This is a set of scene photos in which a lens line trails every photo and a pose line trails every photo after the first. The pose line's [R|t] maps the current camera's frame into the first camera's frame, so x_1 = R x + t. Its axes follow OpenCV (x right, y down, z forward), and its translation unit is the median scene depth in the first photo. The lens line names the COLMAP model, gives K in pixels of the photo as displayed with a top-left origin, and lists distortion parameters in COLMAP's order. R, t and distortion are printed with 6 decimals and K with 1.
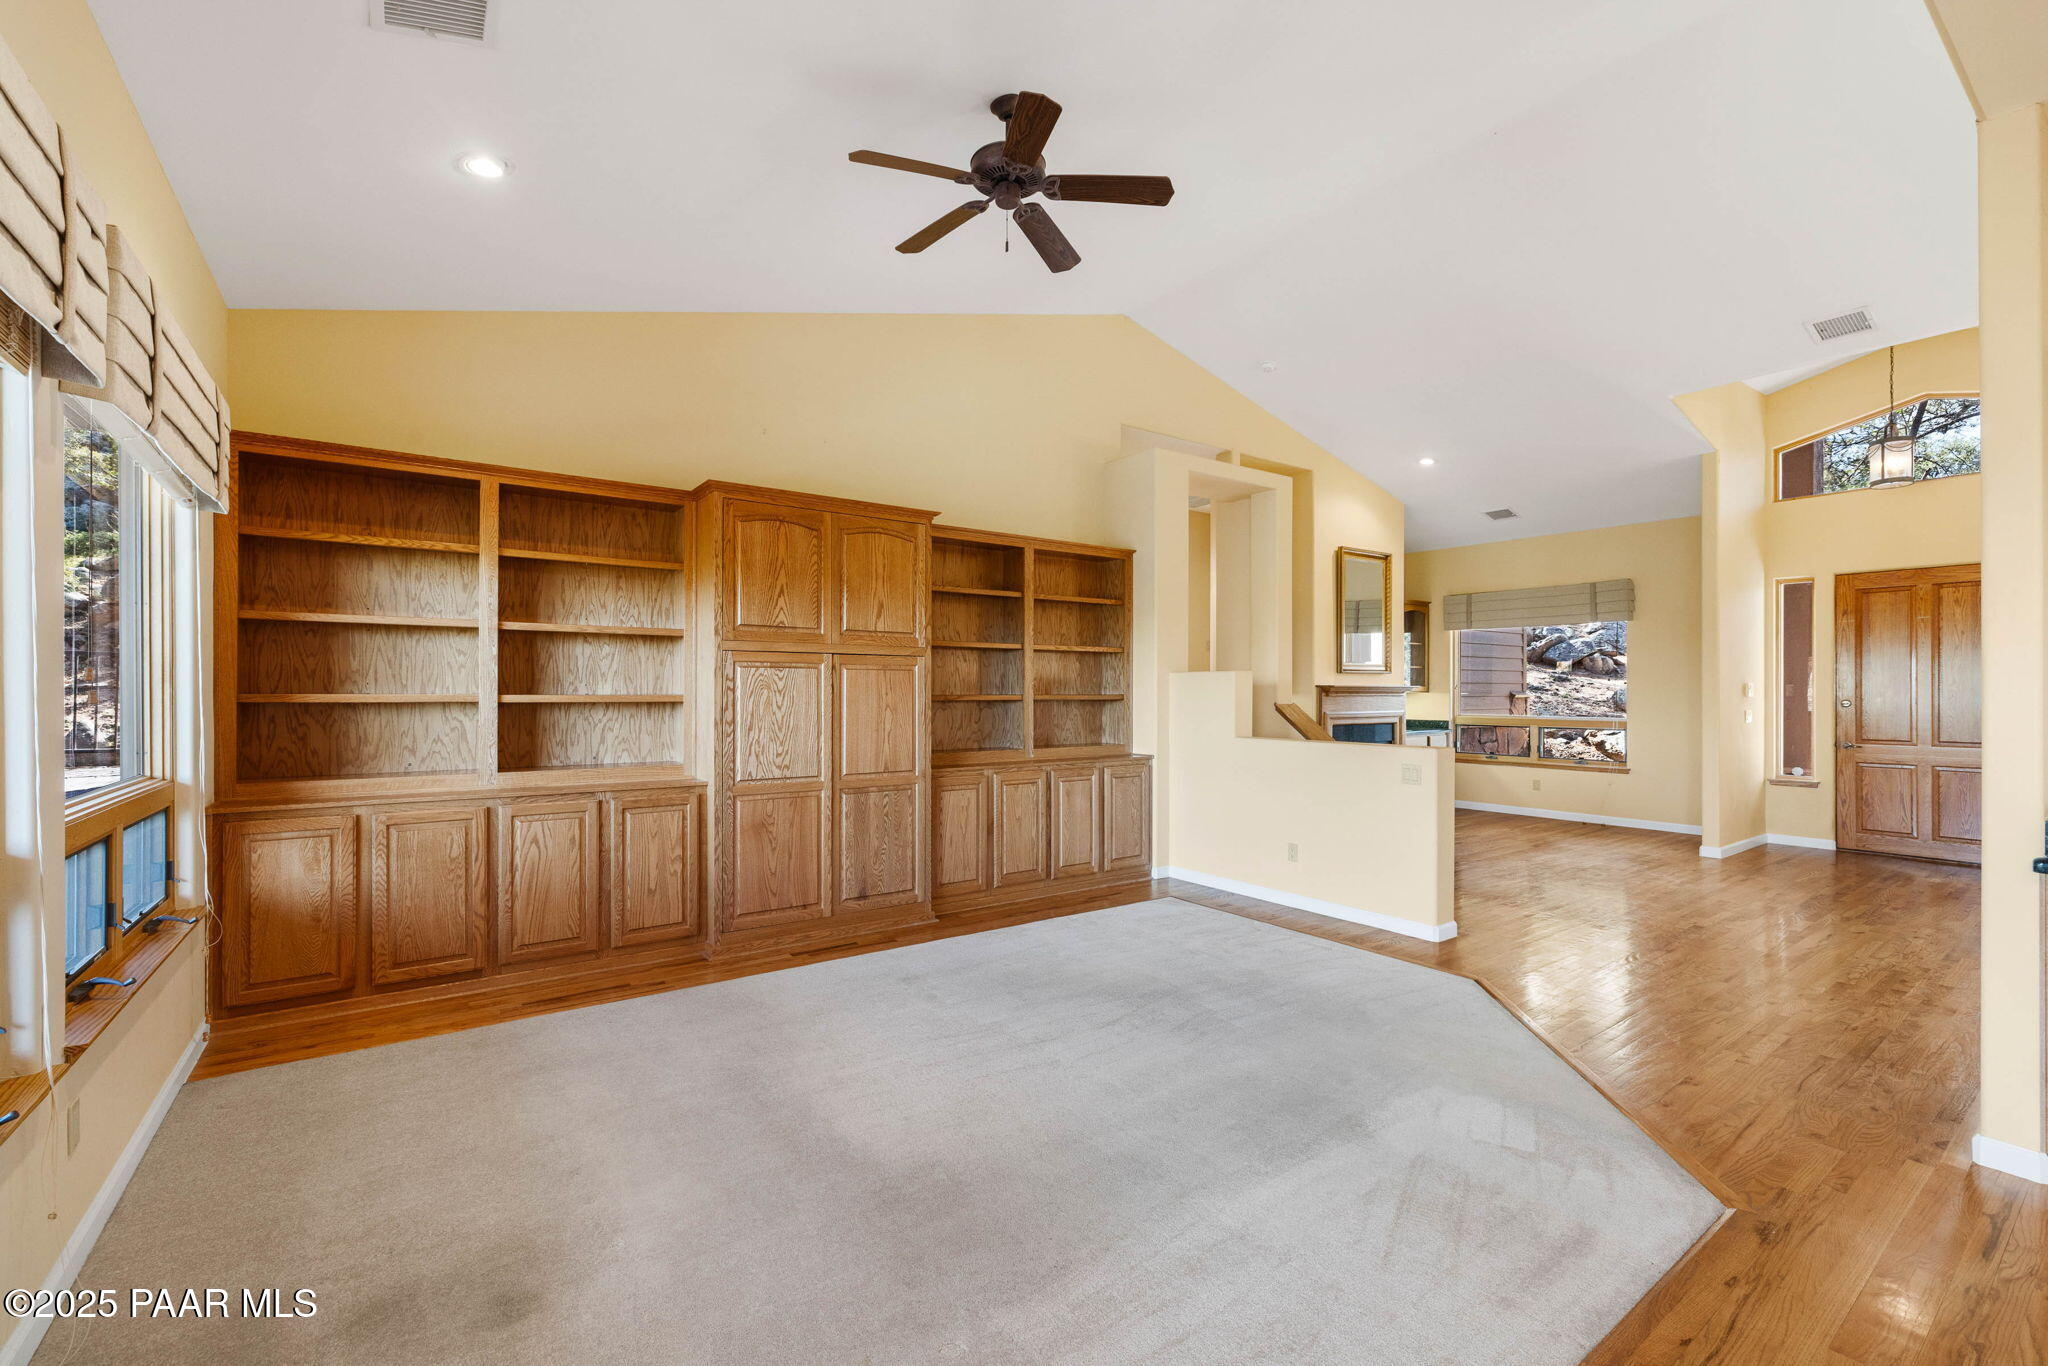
lens RADIAL K [[865.4, 0, 1013.3], [0, 865.4, 690.1], [0, 0, 1]] dist [0.001286, 0.000179]
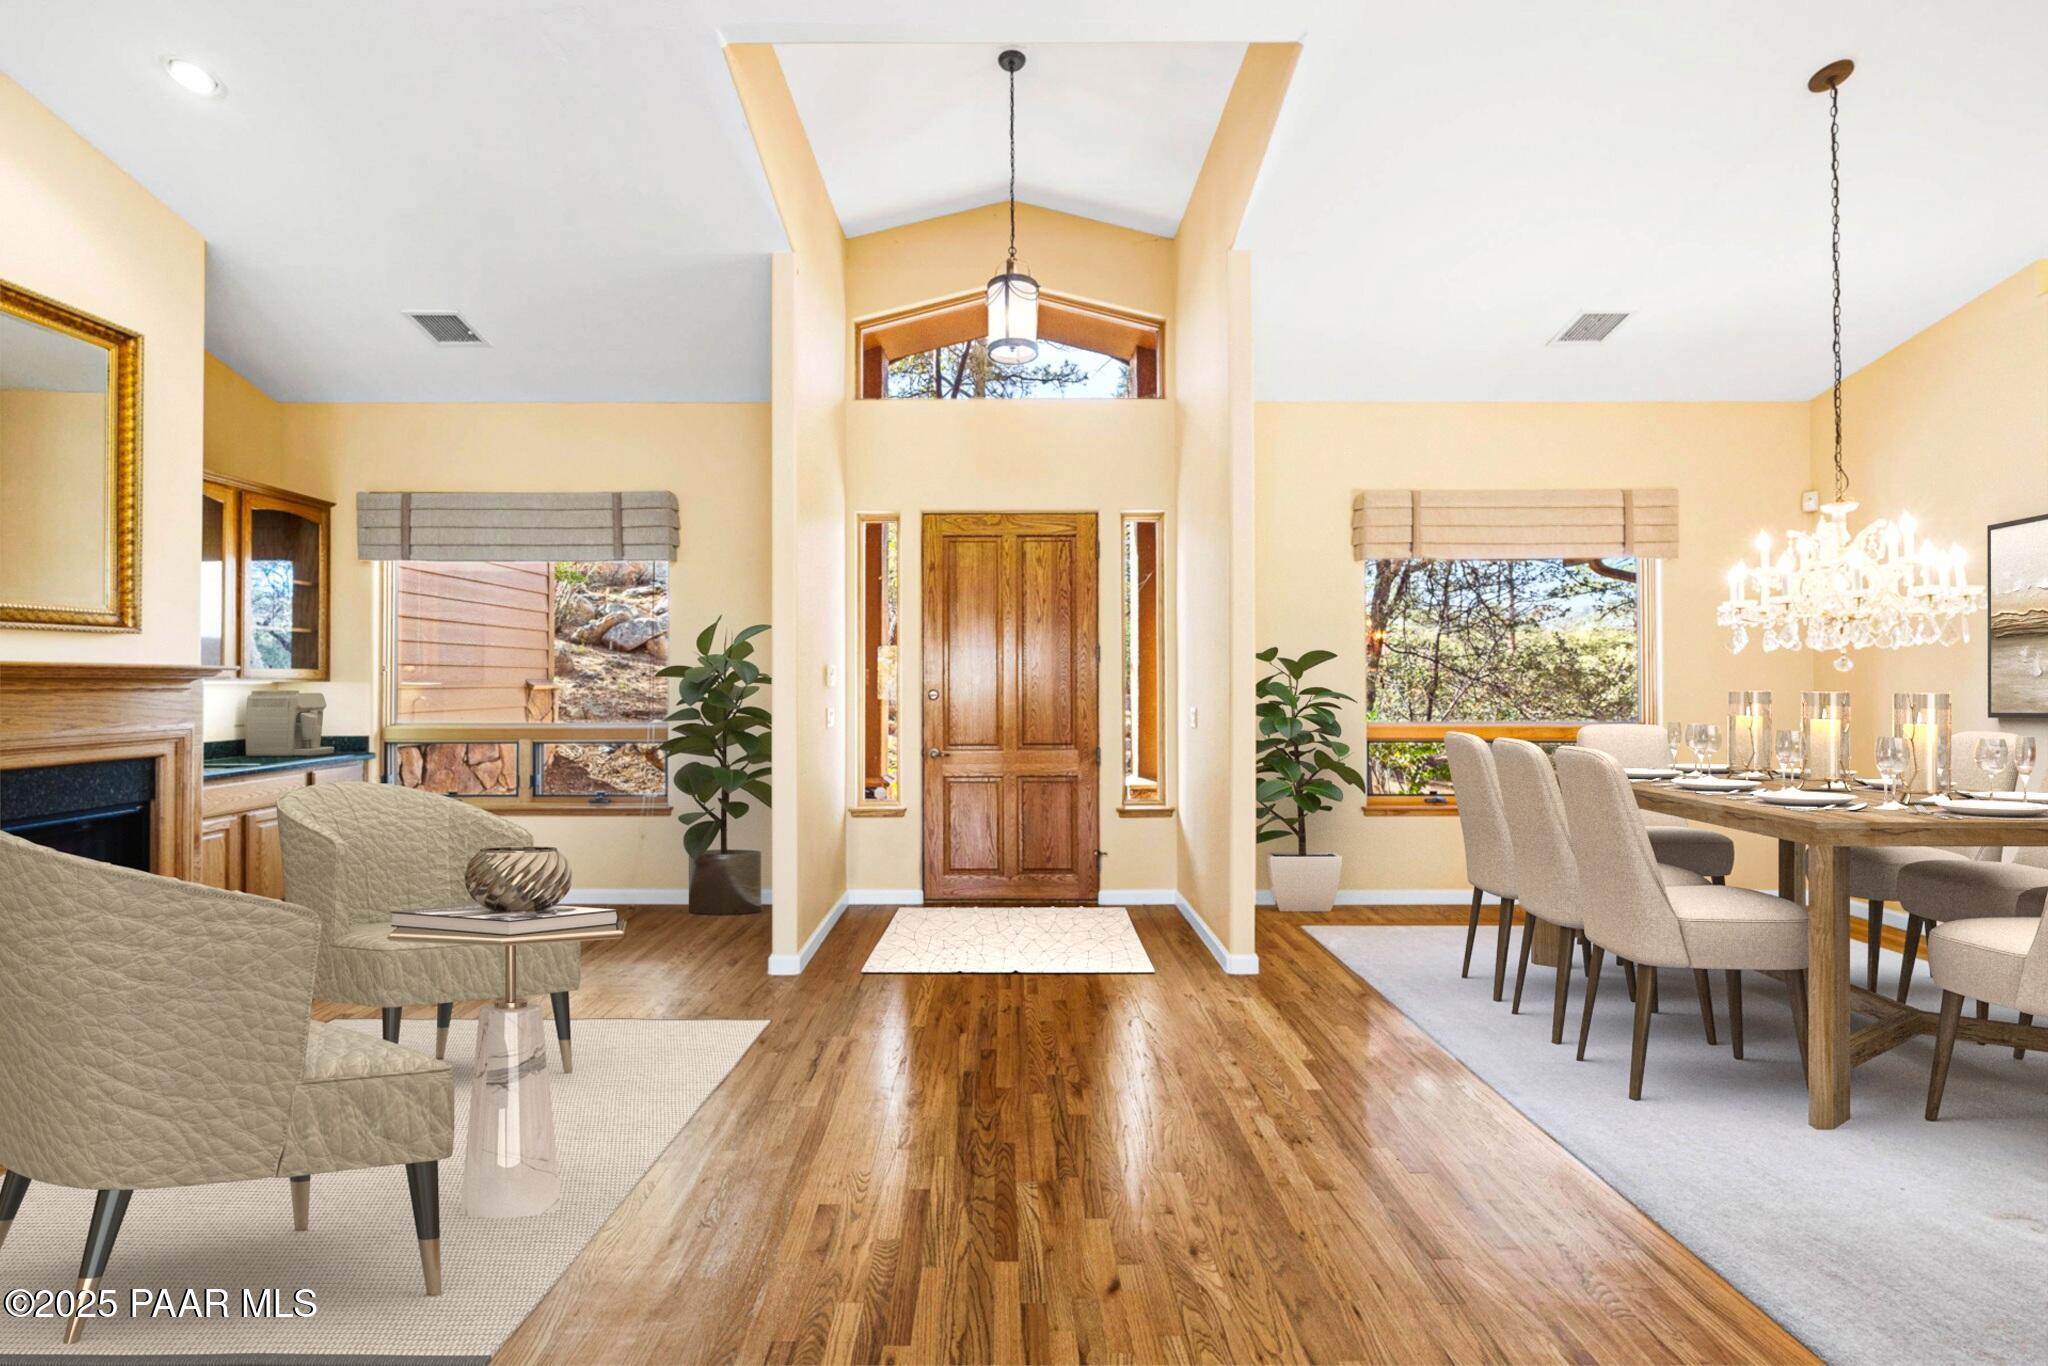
lens RADIAL K [[866.8, 0, 1010.2], [0, 866.8, 675.6], [0, 0, 1]] dist [0.000670, 0.000107]
pose [[0.578497, 0.002756, 0.815680, 0.389487], [0.001791, 0.999988, -0.004650, 0.002916], [-0.815683, 0.004151, 0.578485, 0.501965]]
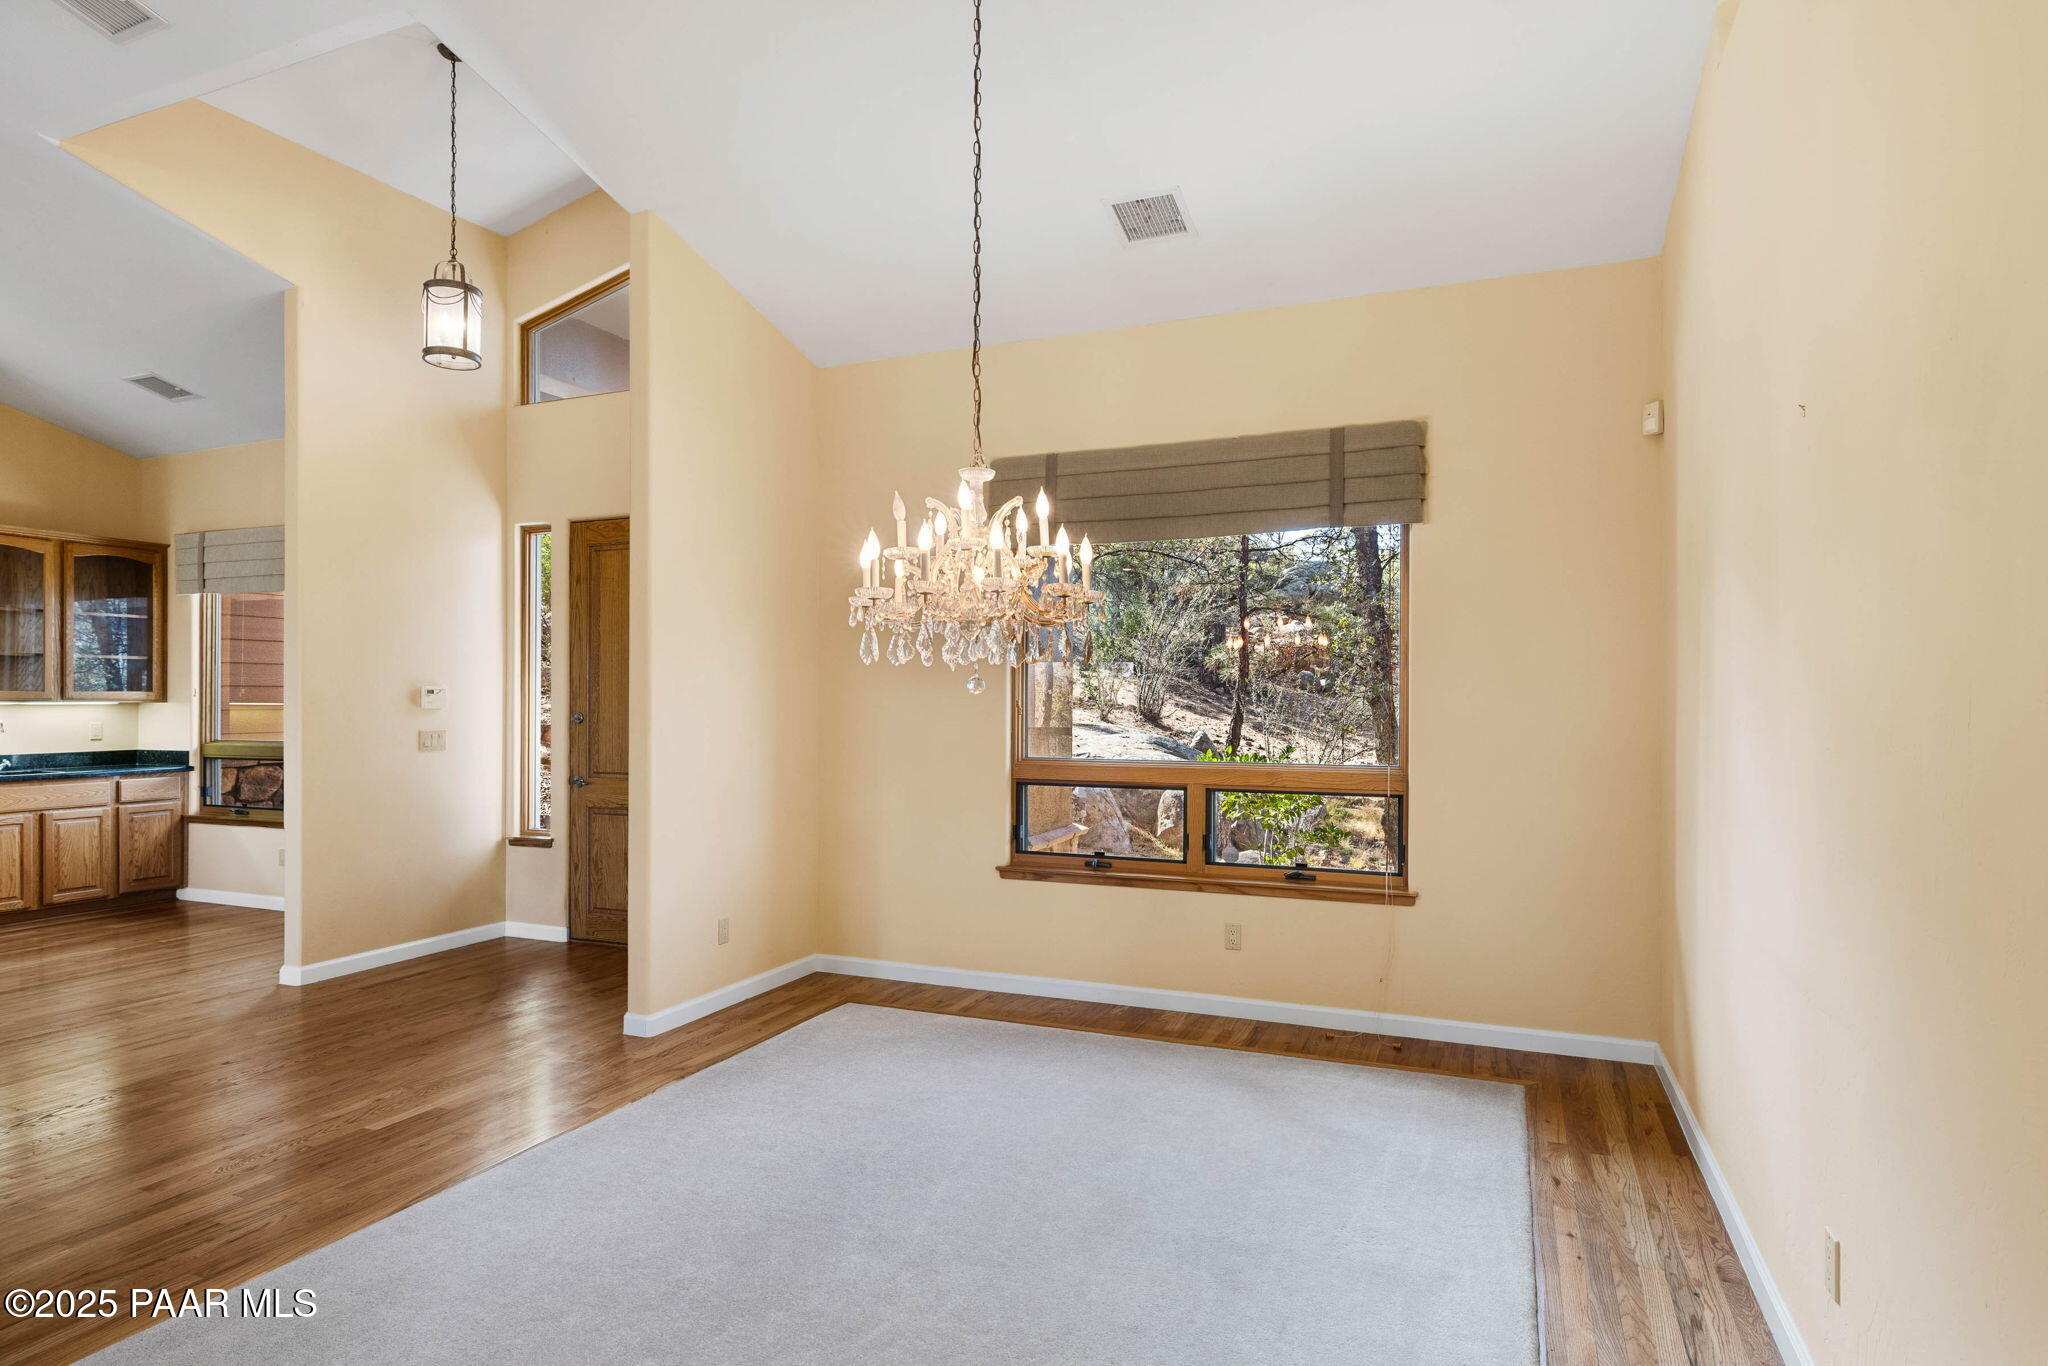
lens RADIAL K [[1138.6, 0, 1016.5], [0, 1138.6, 702.7], [0, 0, 1]] dist [-0.000284, 0.000256]
pose [[0.852818, 0.000023, 0.522208, 0.742344], [-0.000326, 1.000000, 0.000489, 0.003023], [-0.522208, -0.000587, 0.852818, 0.084004]]
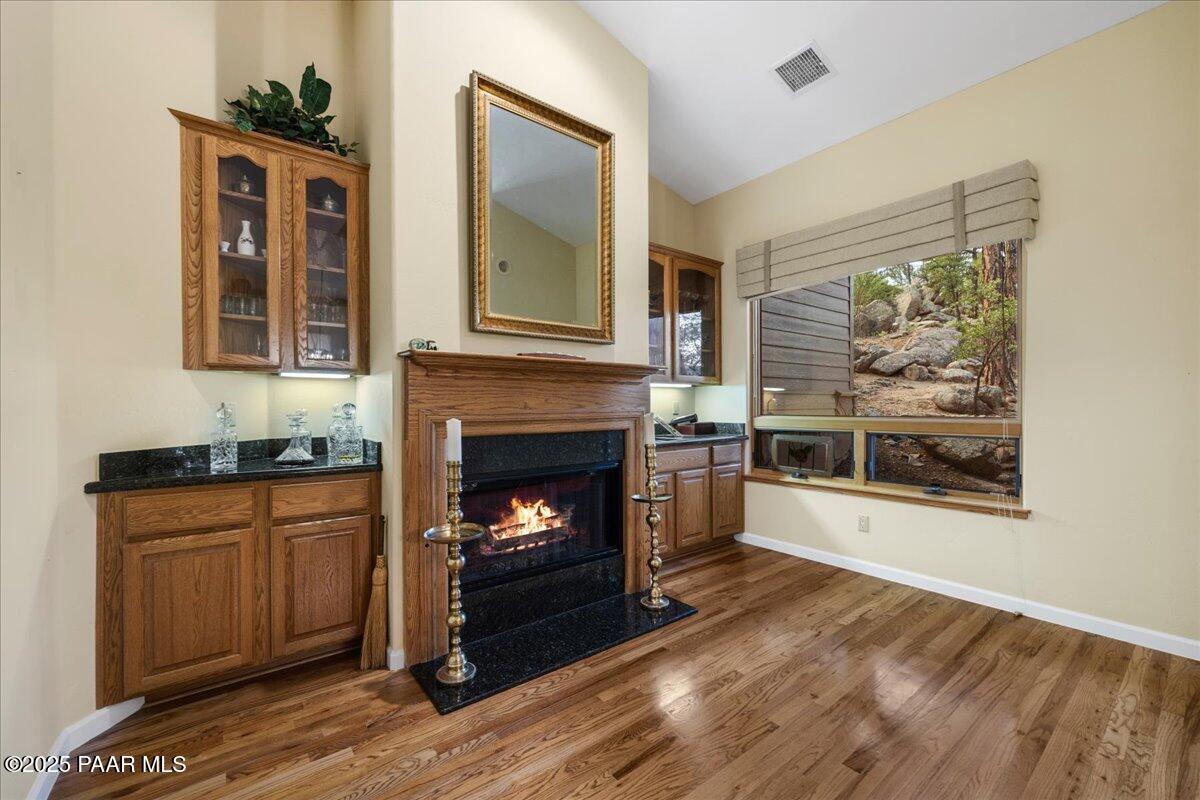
lens RADIAL K [[486.8, 0, 595.7], [0, 486.8, 404.3], [0, 0, 1]] dist [-0.000031, -0.000034]
pose [[0.999232, -0.007668, 0.038435, 0.467797], [0.007739, 0.999969, -0.001701, 0.024357], [-0.038421, 0.001997, 0.999260, 0.772018]]
